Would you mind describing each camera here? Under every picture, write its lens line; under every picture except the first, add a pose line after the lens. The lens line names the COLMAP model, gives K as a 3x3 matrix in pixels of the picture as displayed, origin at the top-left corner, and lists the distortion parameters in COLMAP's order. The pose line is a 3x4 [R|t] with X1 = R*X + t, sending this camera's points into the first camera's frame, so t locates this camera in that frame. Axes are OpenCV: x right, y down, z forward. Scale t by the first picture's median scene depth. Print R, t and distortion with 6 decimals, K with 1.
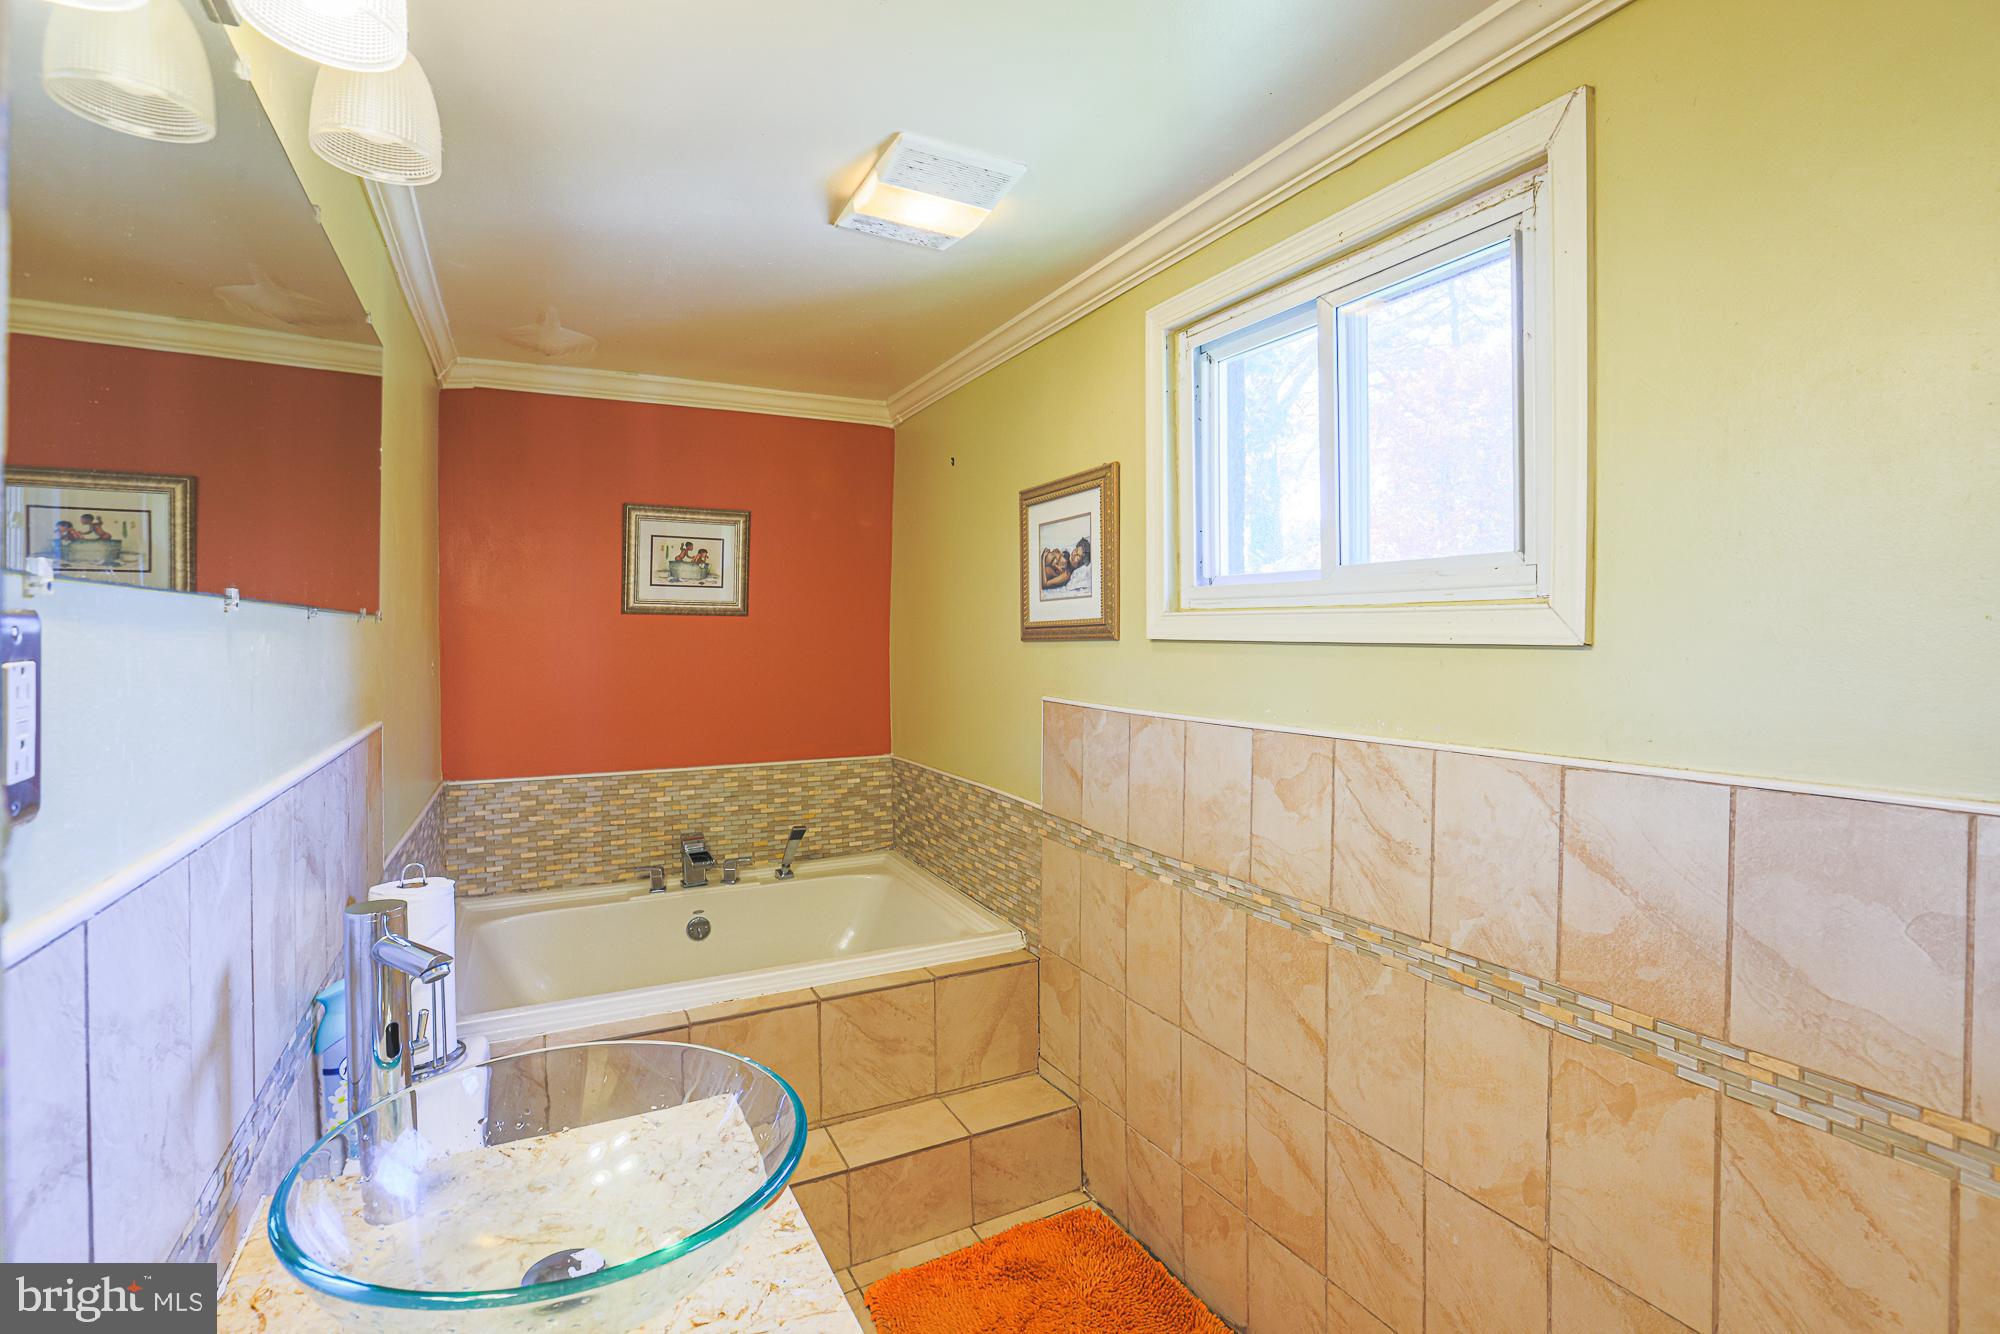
lens RADIAL K [[927.1, 0, 1016.0], [0, 927.1, 628.9], [0, 0, 1]] dist [-0.054146, 0.013791]
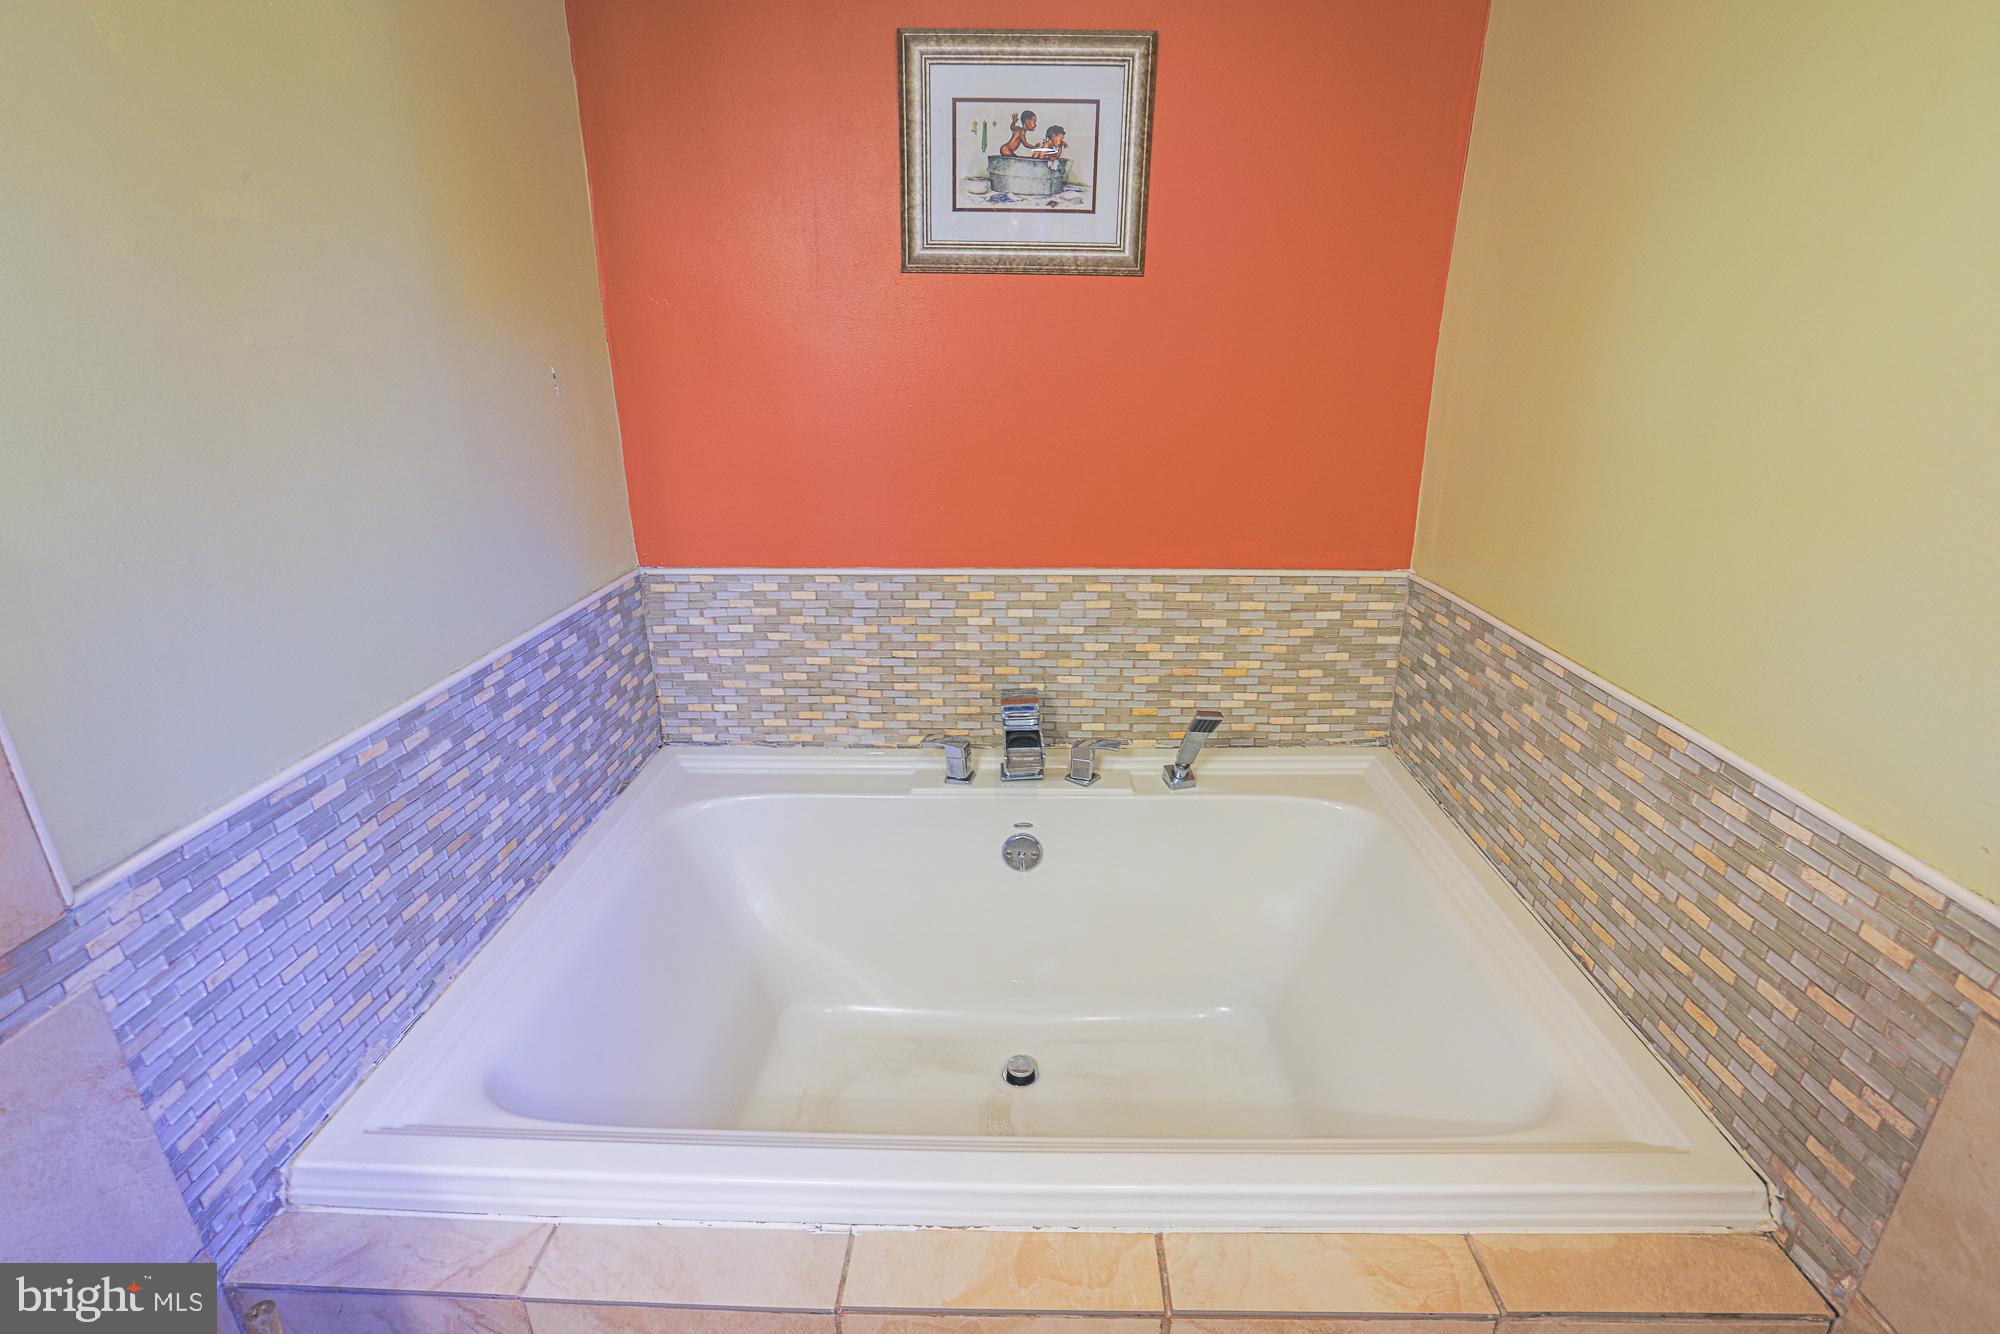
lens RADIAL K [[927.1, 0, 1003.1], [0, 927.1, 675.8], [0, 0, 1]] dist [-0.054146, 0.013791]
pose [[0.876337, 0.160893, -0.454035, -0.104783], [-0.000647, 0.942962, 0.332901, 0.025881], [0.481699, -0.291439, 0.826456, 0.522147]]
